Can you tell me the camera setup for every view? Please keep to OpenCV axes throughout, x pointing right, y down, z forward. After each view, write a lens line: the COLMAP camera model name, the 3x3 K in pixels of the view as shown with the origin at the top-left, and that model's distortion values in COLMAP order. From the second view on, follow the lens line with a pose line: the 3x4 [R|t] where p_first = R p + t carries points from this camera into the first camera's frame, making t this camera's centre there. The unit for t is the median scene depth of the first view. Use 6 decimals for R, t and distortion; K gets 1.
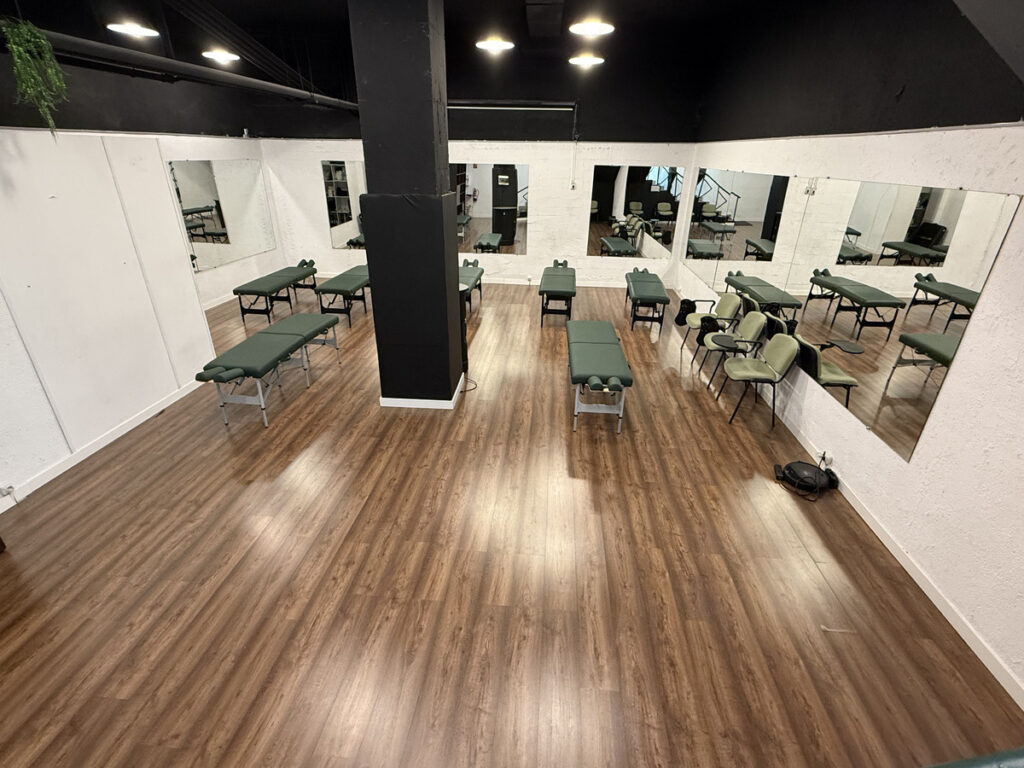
lens RADIAL K [[483.2, 0, 512.0], [0, 483.2, 384.0], [0, 0, 1]] dist [-0.000438, -0.000073]
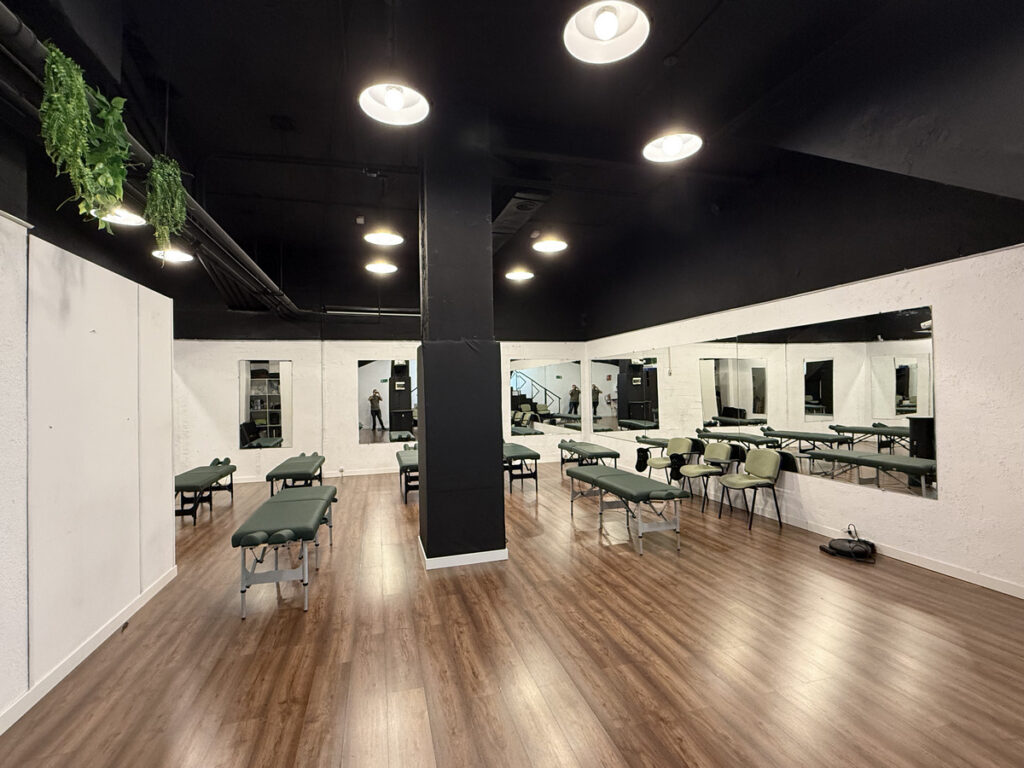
lens RADIAL K [[483.2, 0, 512.0], [0, 483.2, 384.0], [0, 0, 1]] dist [-0.000438, -0.000073]
pose [[0.933961, -0.029723, 0.356137, -0.431133], [0.182771, 0.896076, -0.404526, 0.126739], [-0.307102, 0.442903, 0.842333, 0.082189]]
